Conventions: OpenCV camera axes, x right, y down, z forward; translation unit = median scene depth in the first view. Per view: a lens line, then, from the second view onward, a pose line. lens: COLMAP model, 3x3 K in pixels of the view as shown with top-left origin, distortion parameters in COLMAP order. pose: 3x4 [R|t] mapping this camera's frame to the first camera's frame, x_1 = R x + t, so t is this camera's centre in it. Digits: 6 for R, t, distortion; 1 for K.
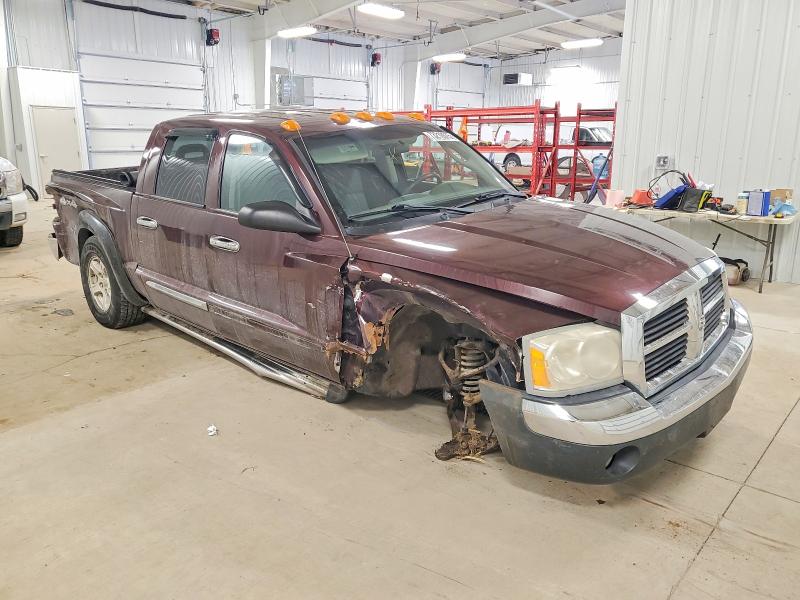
lens RADIAL K [[630.6, 0, 400.0], [0, 630.6, 300.0], [0, 0, 1]] dist [0.007806, 0.011763]
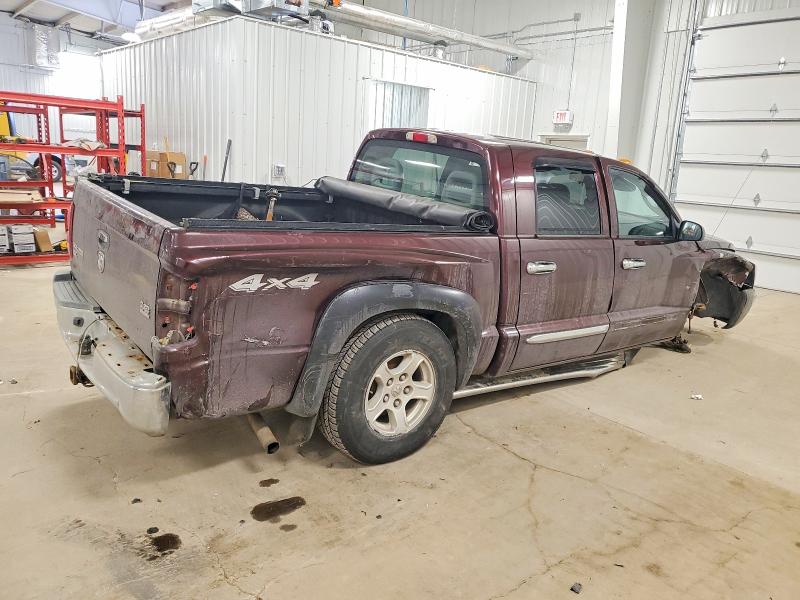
lens RADIAL K [[630.6, 0, 400.0], [0, 630.6, 300.0], [0, 0, 1]] dist [0.007806, 0.011763]
pose [[0.126181, -0.210478, 0.969421, -1.270892], [0.181832, 0.965583, 0.185977, -0.278212], [-0.975200, 0.152805, 0.160110, 1.065161]]
